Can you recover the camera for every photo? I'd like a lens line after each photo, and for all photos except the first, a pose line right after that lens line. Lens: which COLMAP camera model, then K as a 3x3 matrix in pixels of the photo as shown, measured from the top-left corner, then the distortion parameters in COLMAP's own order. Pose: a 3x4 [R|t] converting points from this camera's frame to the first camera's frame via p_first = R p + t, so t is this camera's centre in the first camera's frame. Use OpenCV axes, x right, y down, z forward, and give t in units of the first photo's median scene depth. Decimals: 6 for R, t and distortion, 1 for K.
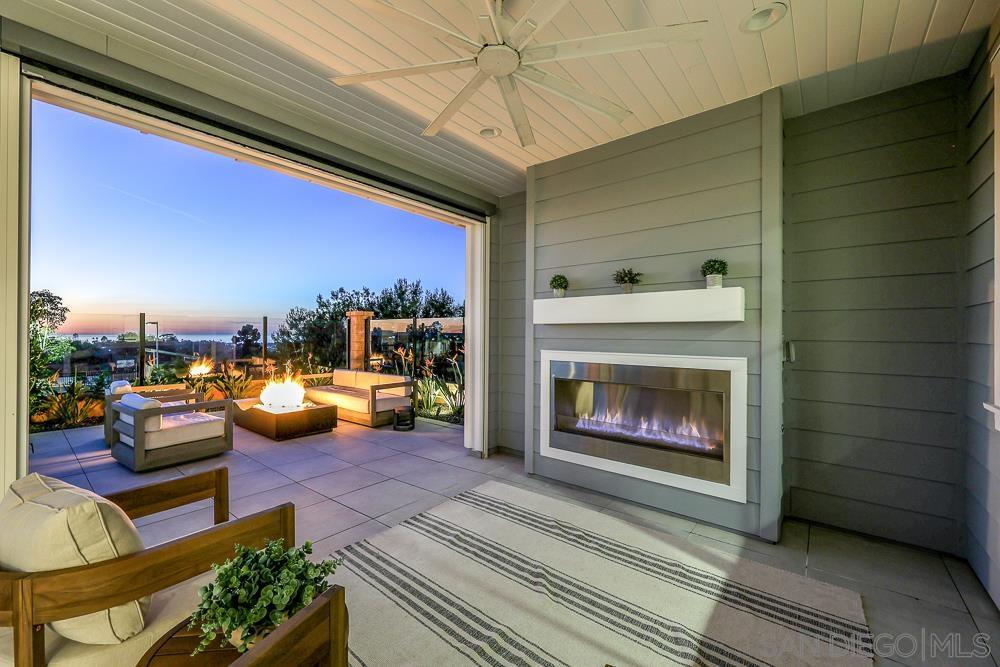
lens RADIAL K [[401.8, 0, 499.3], [0, 401.8, 334.1], [0, 0, 1]] dist [-0.000460, -0.000001]
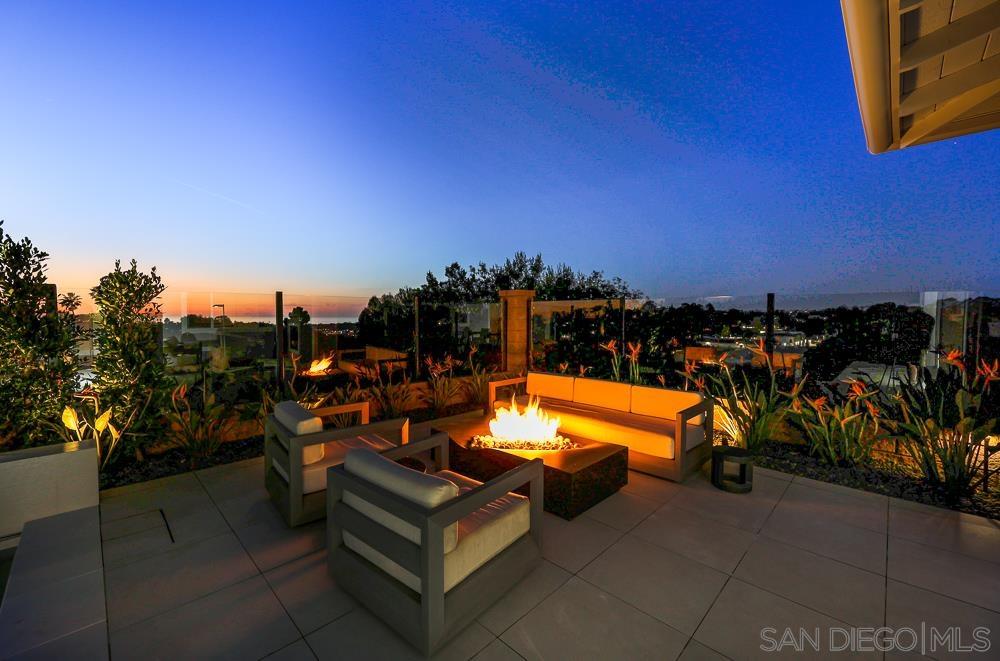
lens RADIAL K [[403.9, 0, 500.0], [0, 403.9, 329.4], [0, 0, 1]] dist [0.000056, -0.000016]
pose [[0.996238, 0.005374, -0.086490, -0.311858], [-0.002589, 0.999475, 0.032288, -0.007386], [0.086618, -0.031942, 0.995729, 0.231234]]
